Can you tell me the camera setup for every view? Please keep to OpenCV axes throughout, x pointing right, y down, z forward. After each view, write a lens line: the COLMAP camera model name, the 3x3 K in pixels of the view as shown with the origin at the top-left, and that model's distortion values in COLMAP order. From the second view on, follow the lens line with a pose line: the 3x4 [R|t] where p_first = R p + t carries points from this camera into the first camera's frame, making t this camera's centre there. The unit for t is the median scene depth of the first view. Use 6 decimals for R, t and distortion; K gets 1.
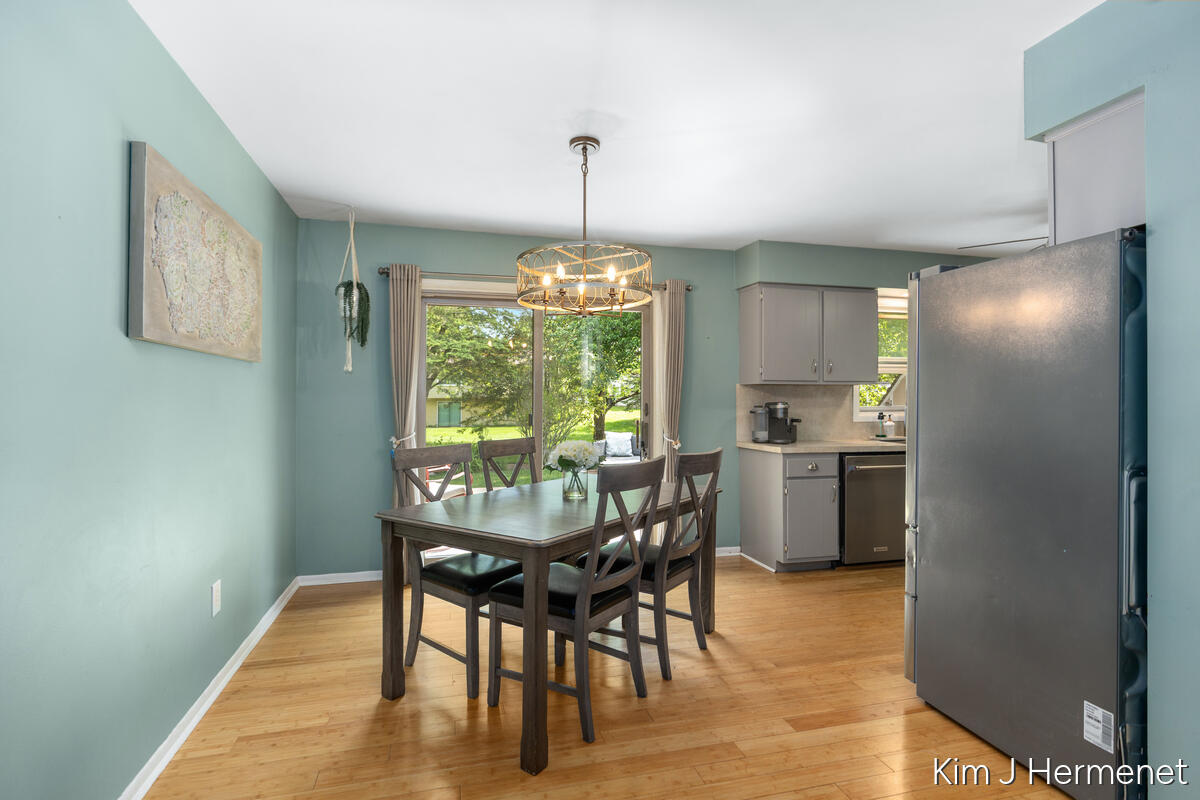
lens RADIAL K [[589.4, 0, 599.3], [0, 589.4, 394.8], [0, 0, 1]] dist [-0.000098, -0.000013]
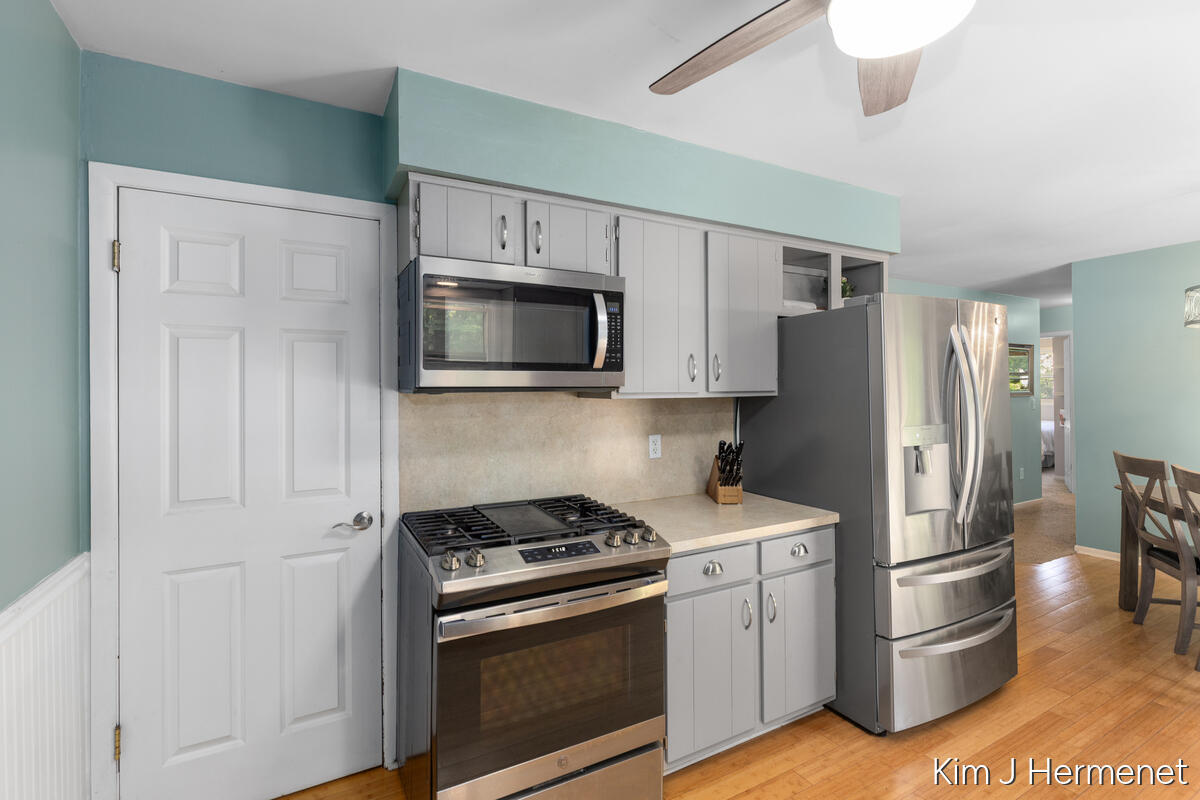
lens RADIAL K [[543.6, 0, 600.7], [0, 543.6, 387.1], [0, 0, 1]] dist [-0.001522, -0.000730]
pose [[-0.973389, 0.001472, -0.229155, 1.020736], [0.003404, 0.999962, -0.008035, -0.028494], [0.229134, -0.008601, -0.973357, 1.234740]]
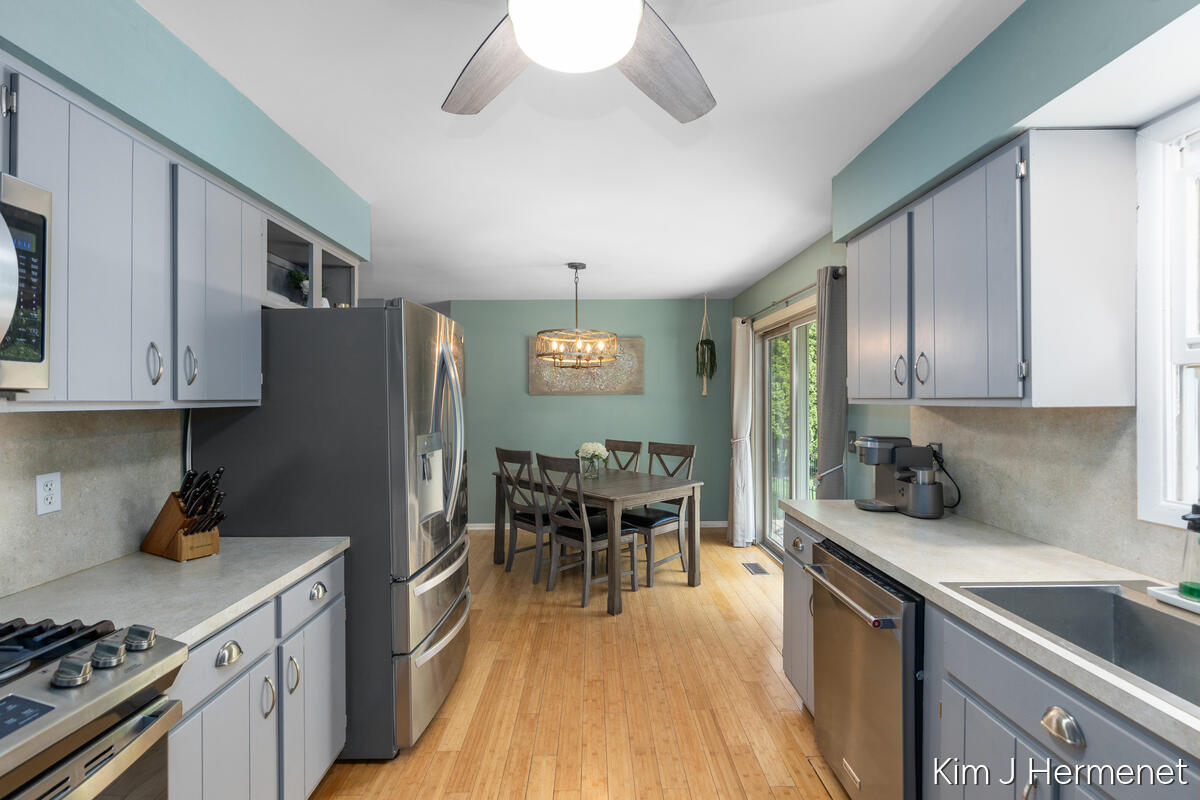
lens RADIAL K [[540.1, 0, 596.5], [0, 540.1, 401.0], [0, 0, 1]] dist [-0.002828, -0.000278]
pose [[-0.256475, -0.000543, -0.966551, 1.082024], [0.002364, 0.999996, -0.001189, -0.025941], [0.966548, -0.002590, -0.256473, 1.076886]]
